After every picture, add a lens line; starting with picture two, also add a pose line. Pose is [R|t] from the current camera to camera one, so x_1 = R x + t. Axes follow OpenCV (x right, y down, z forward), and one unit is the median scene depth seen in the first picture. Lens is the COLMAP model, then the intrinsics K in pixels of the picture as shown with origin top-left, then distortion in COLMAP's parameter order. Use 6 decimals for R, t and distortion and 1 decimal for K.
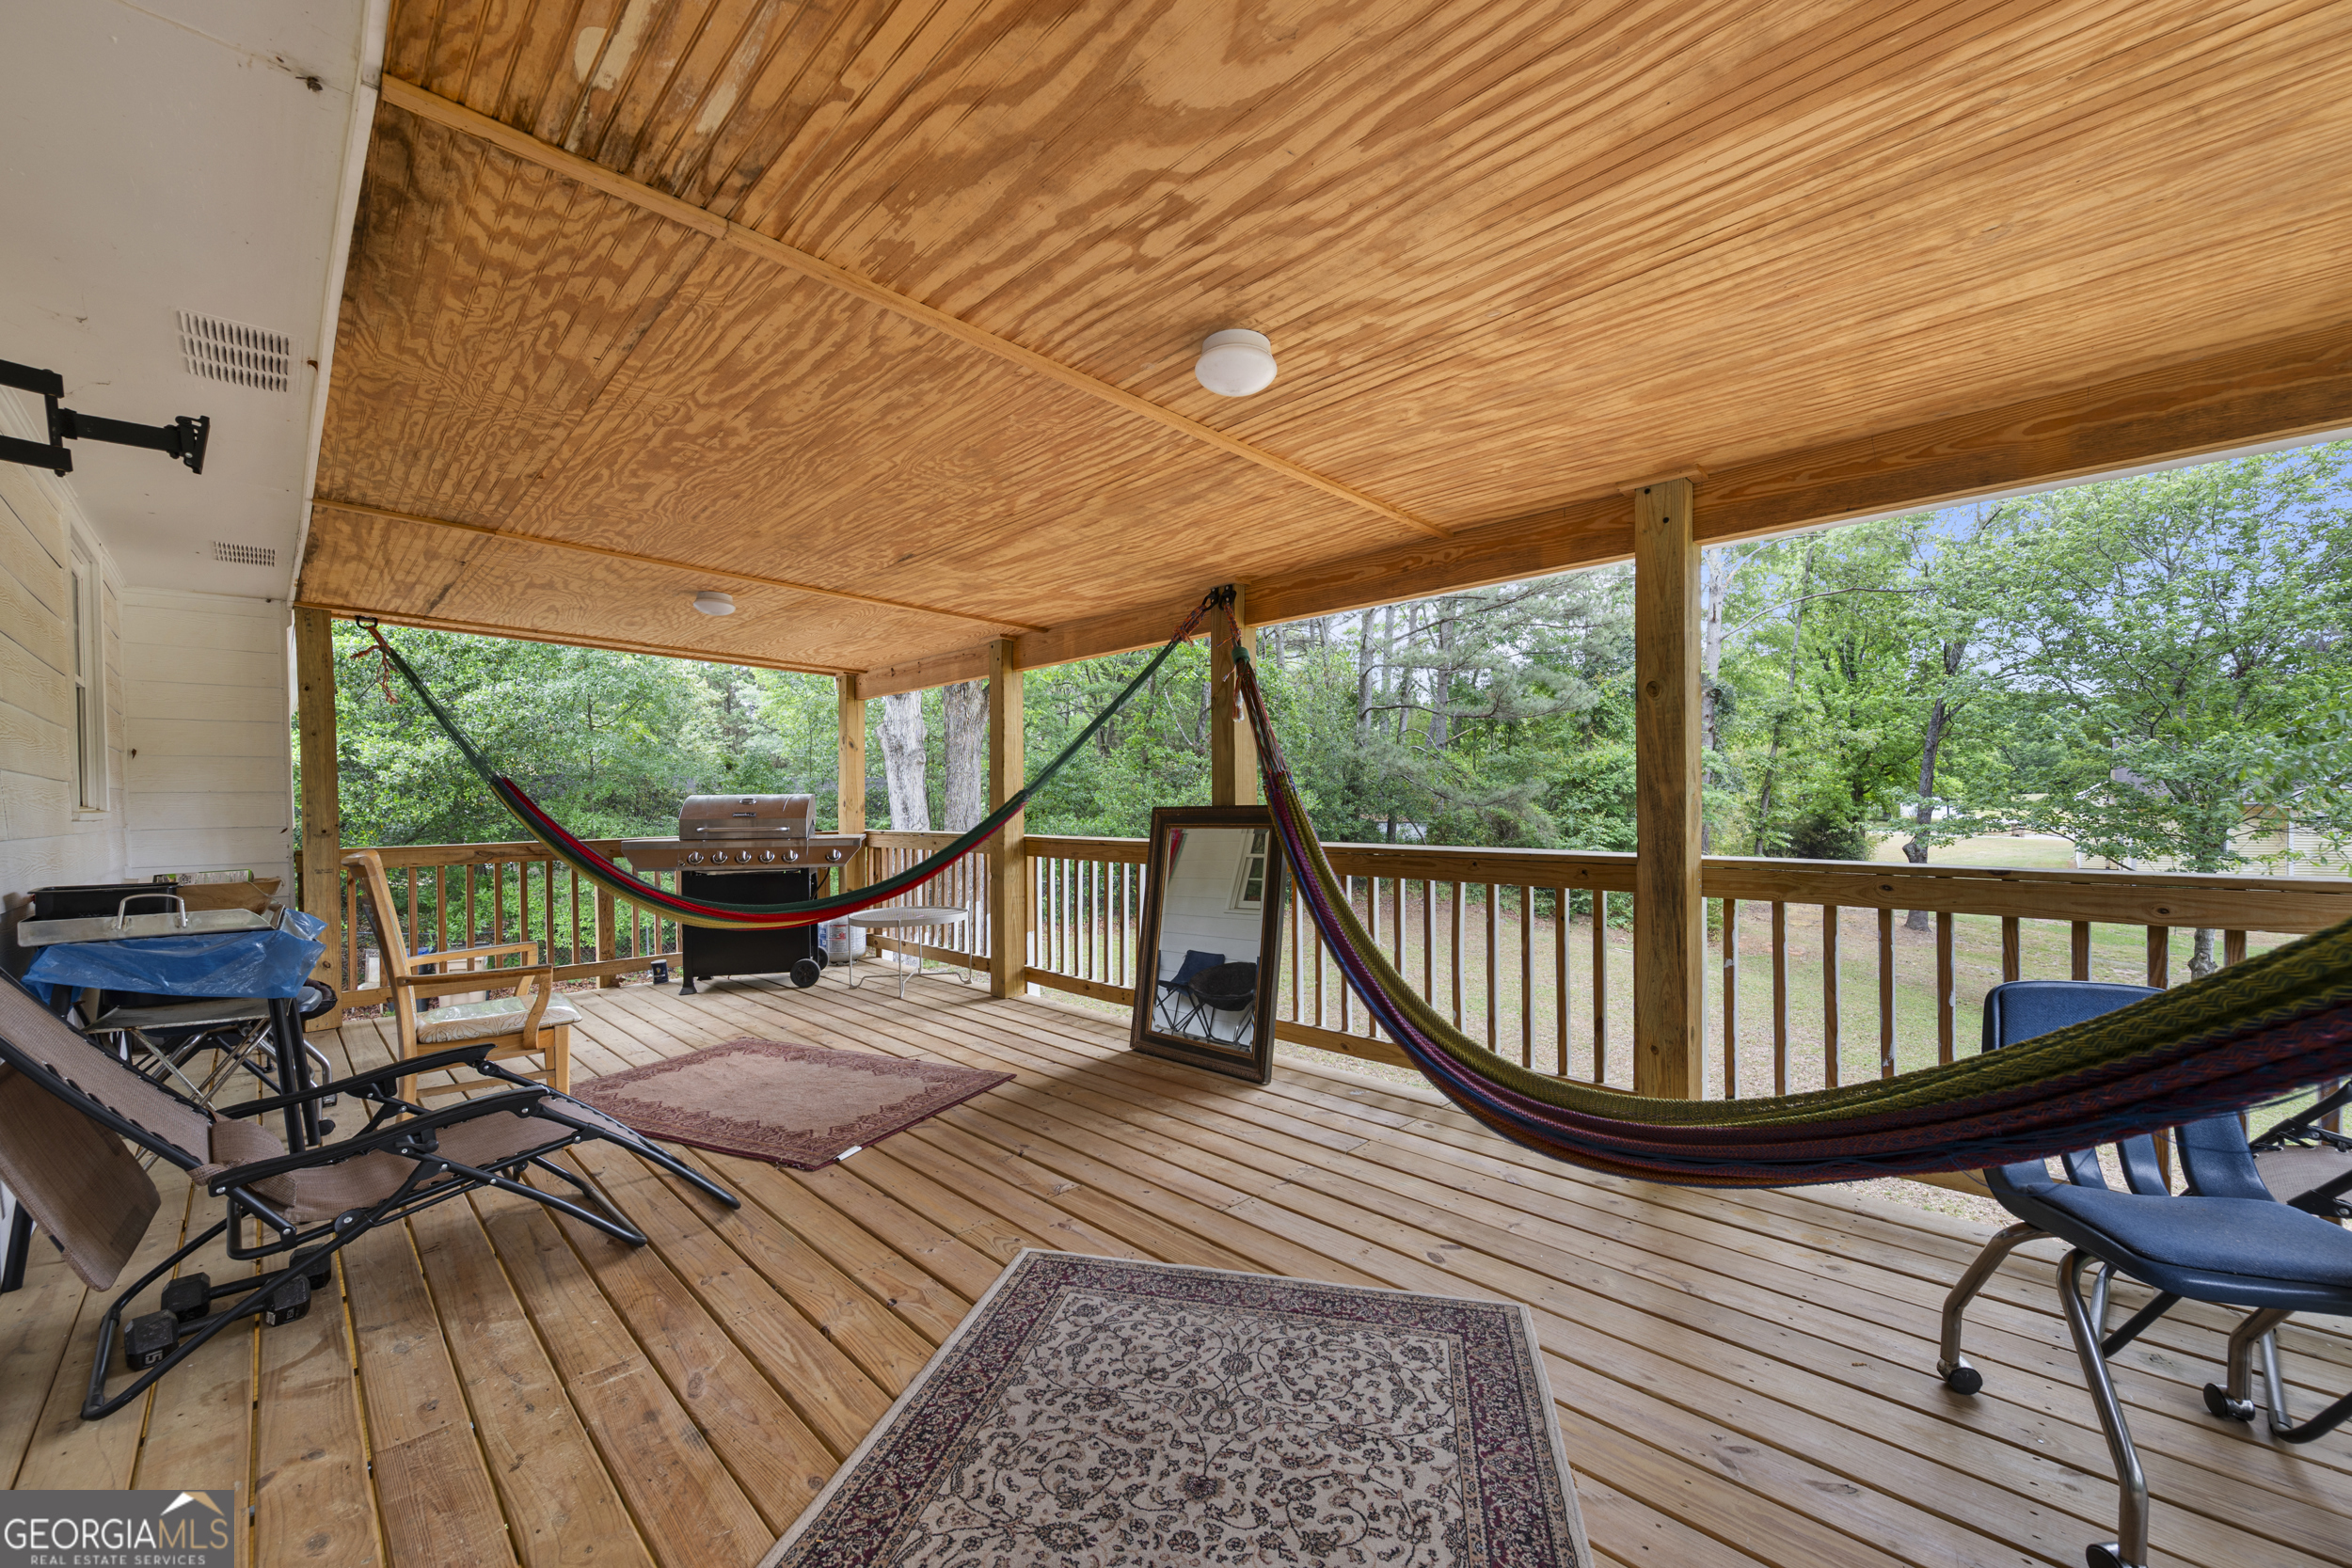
lens RADIAL K [[919.1, 0, 1178.5], [0, 919.1, 834.1], [0, 0, 1]] dist [-0.000226, -0.000059]
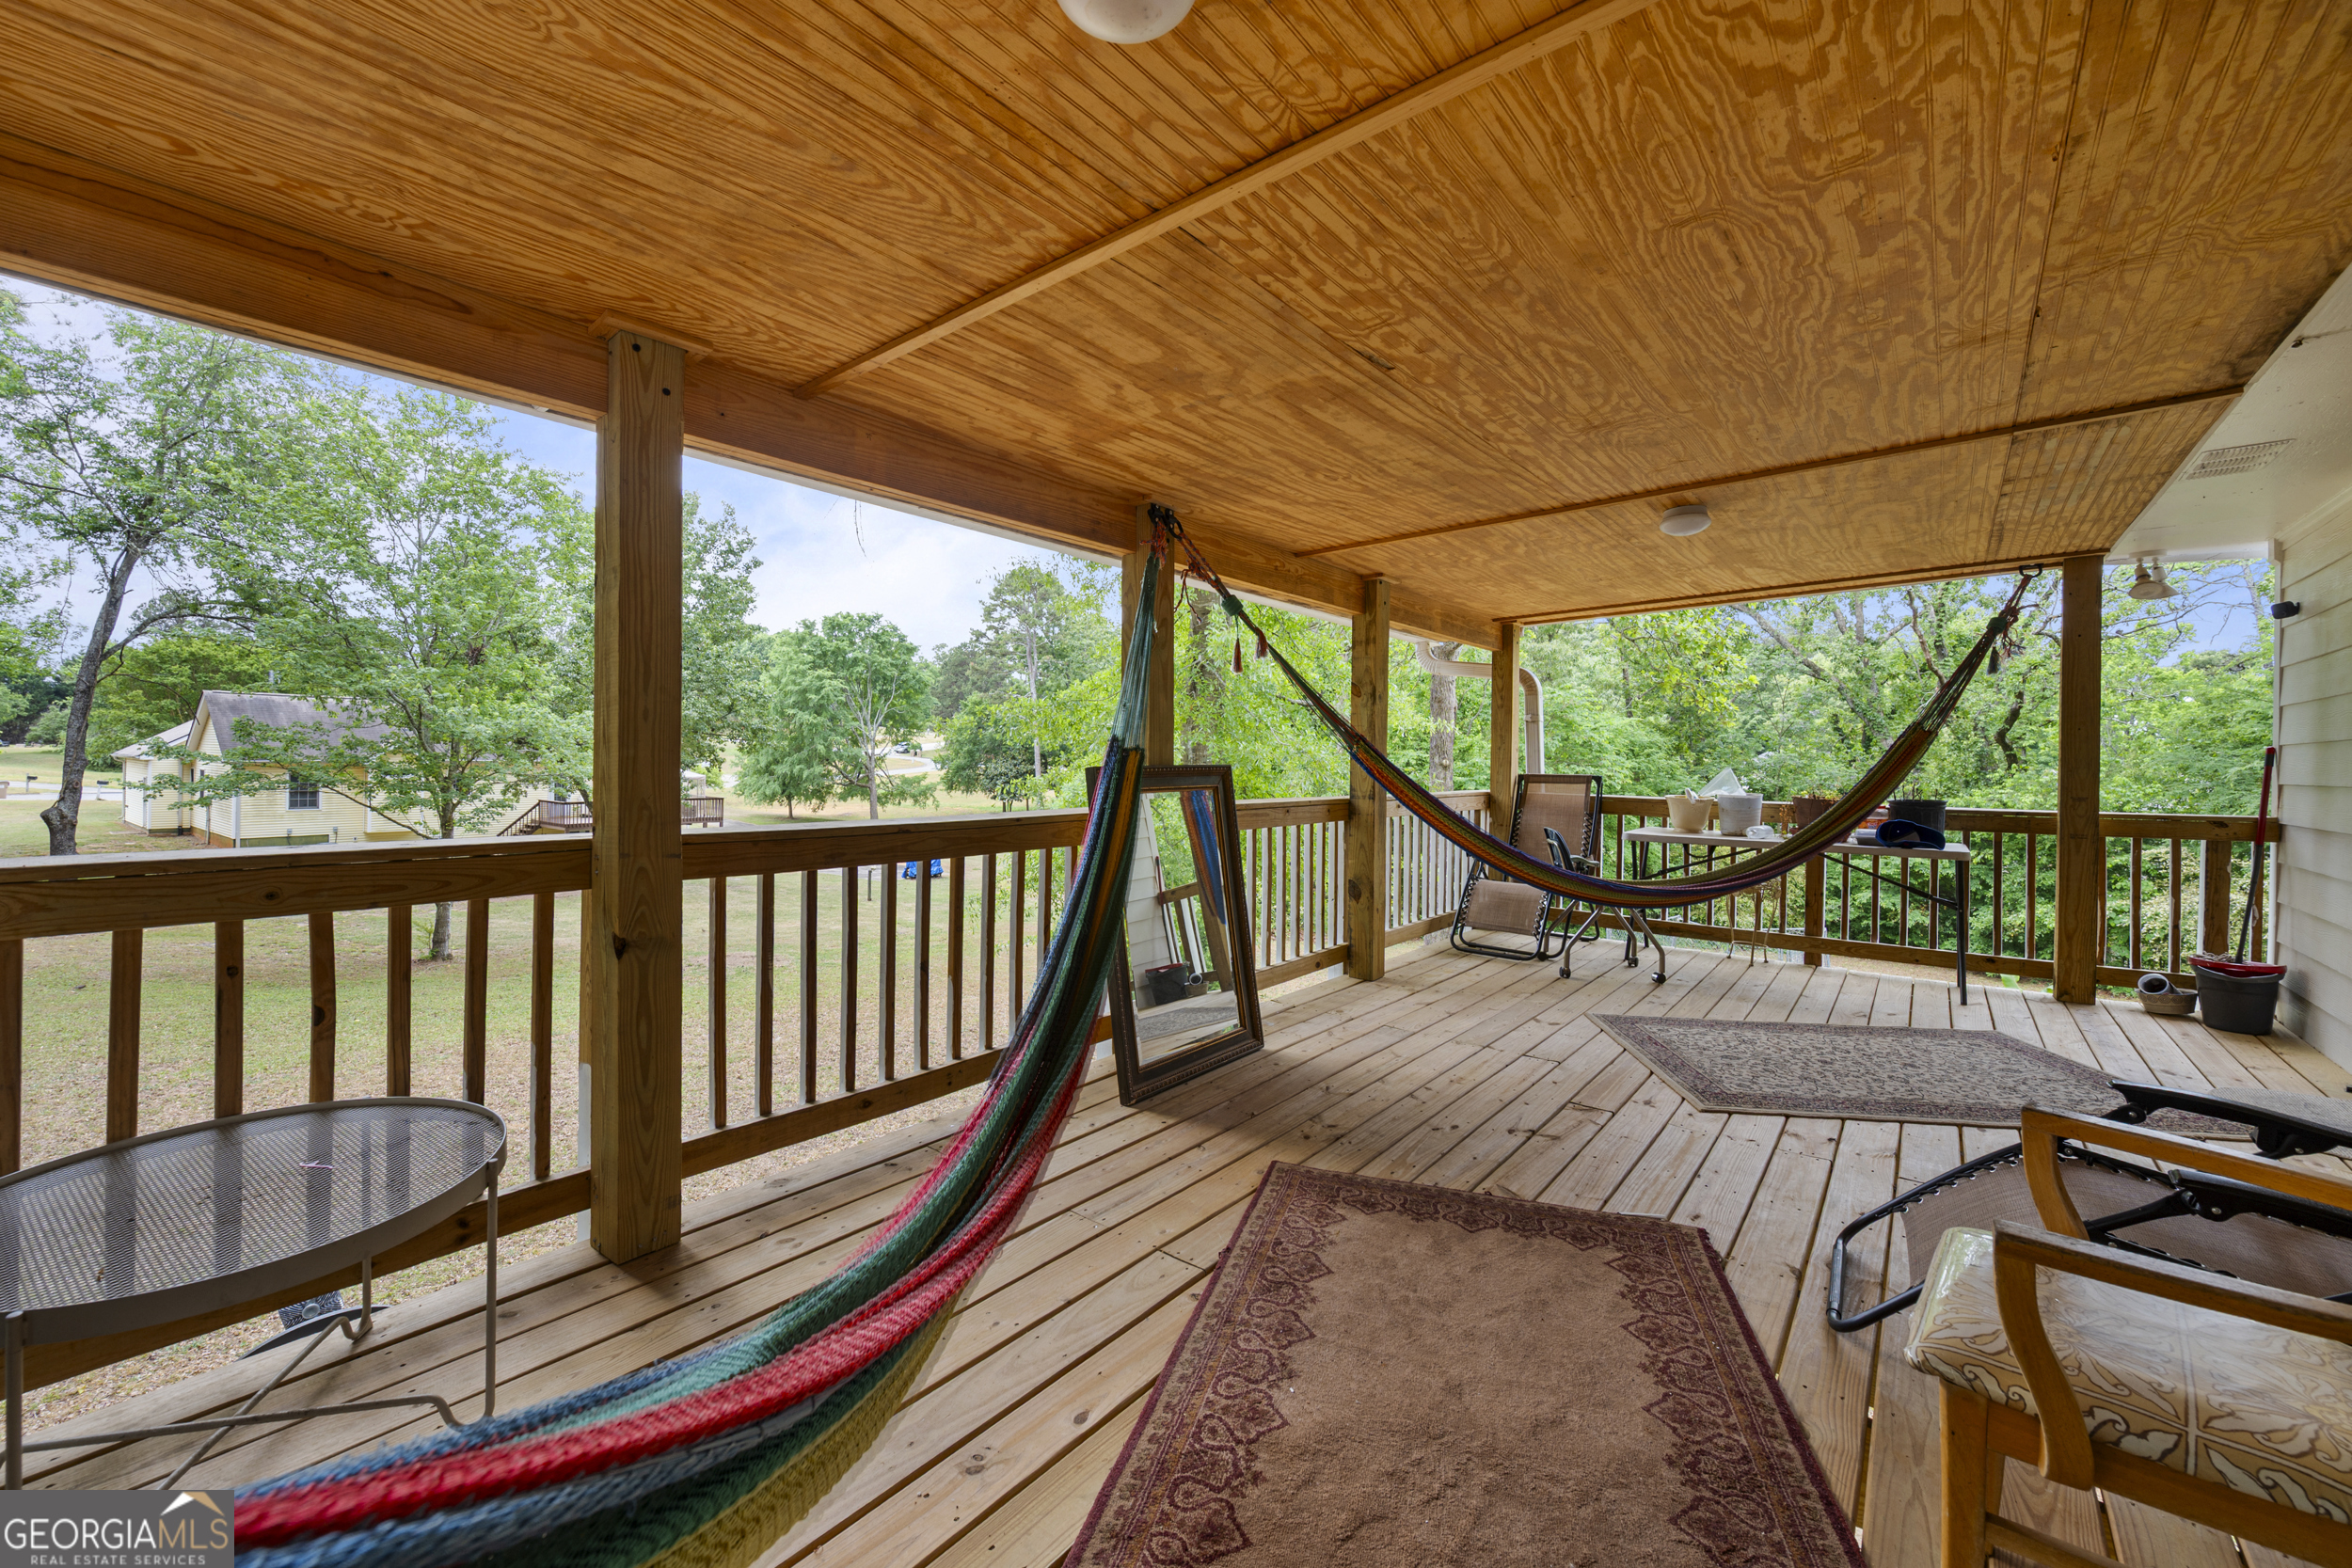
lens RADIAL K [[939.0, 0, 1175.4], [0, 939.0, 774.8], [0, 0, 1]] dist [-0.000032, -0.000205]
pose [[-0.108261, -0.007387, 0.994095, -0.994490], [0.023719, 0.999669, 0.010011, -0.037592], [-0.993840, 0.024662, -0.108049, 1.324638]]
